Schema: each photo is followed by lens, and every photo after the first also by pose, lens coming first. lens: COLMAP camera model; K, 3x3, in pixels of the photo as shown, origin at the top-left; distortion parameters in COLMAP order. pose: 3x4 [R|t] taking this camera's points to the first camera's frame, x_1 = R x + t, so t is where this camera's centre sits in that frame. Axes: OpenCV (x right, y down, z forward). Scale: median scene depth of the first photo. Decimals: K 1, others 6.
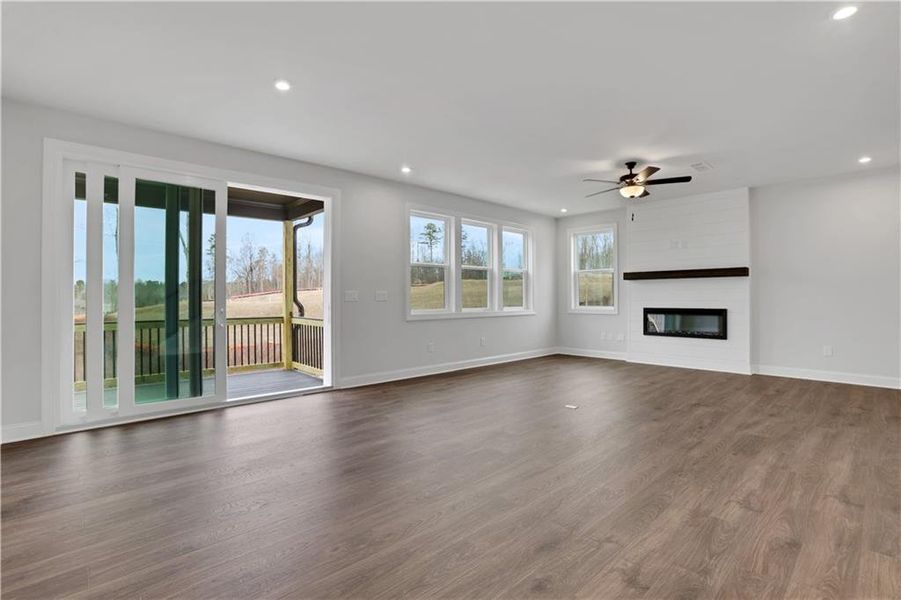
lens RADIAL K [[417.9, 0, 450.6], [0, 417.9, 297.6], [0, 0, 1]] dist [-0.050193, 0.019909]
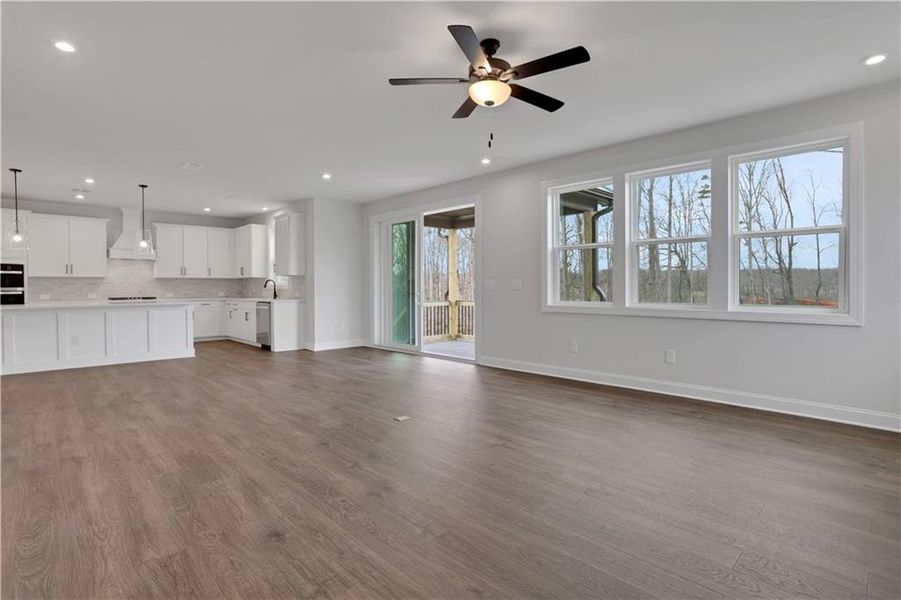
lens RADIAL K [[446.2, 0, 462.7], [0, 446.2, 272.0], [0, 0, 1]] dist [-0.062846, 0.019537]
pose [[0.040425, -0.029549, -0.998746, 3.412942], [0.001988, 0.999563, -0.029493, -0.004983], [0.999181, -0.000793, 0.040466, 3.113888]]
